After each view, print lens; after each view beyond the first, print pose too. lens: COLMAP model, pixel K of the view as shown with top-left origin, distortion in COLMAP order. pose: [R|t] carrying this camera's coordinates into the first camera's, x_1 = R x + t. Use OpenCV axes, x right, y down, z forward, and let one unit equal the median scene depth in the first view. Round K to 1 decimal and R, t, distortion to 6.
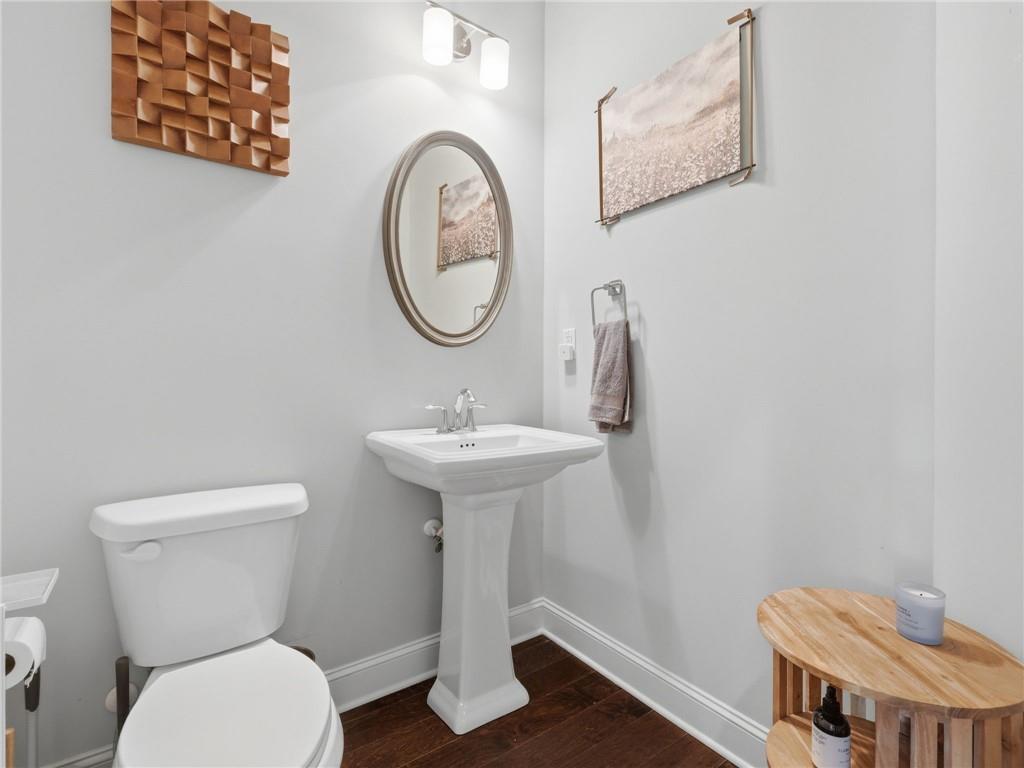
lens RADIAL K [[516.1, 0, 461.1], [0, 516.1, 404.2], [0, 0, 1]] dist [0.000698, -0.001611]
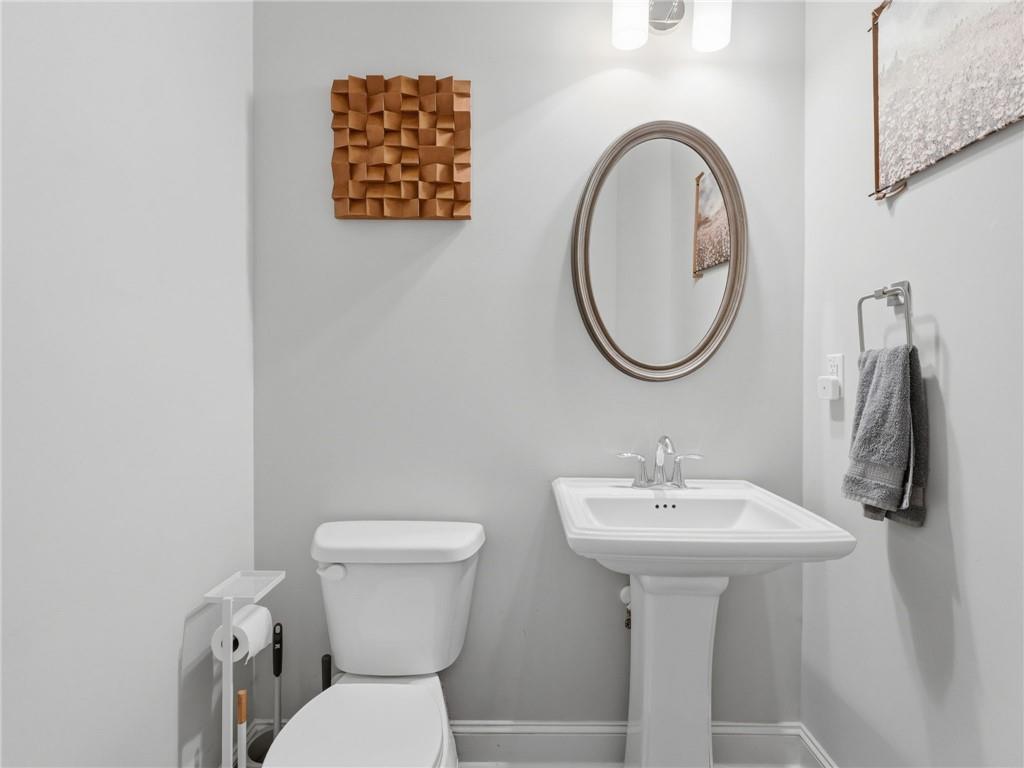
lens RADIAL K [[516.1, 0, 461.1], [0, 516.1, 404.2], [0, 0, 1]] dist [0.000698, -0.001611]
pose [[0.816488, 0.016864, -0.577116, 0.237317], [-0.019803, 0.999803, 0.001198, -0.082774], [0.577023, 0.010451, 0.816661, 0.174900]]
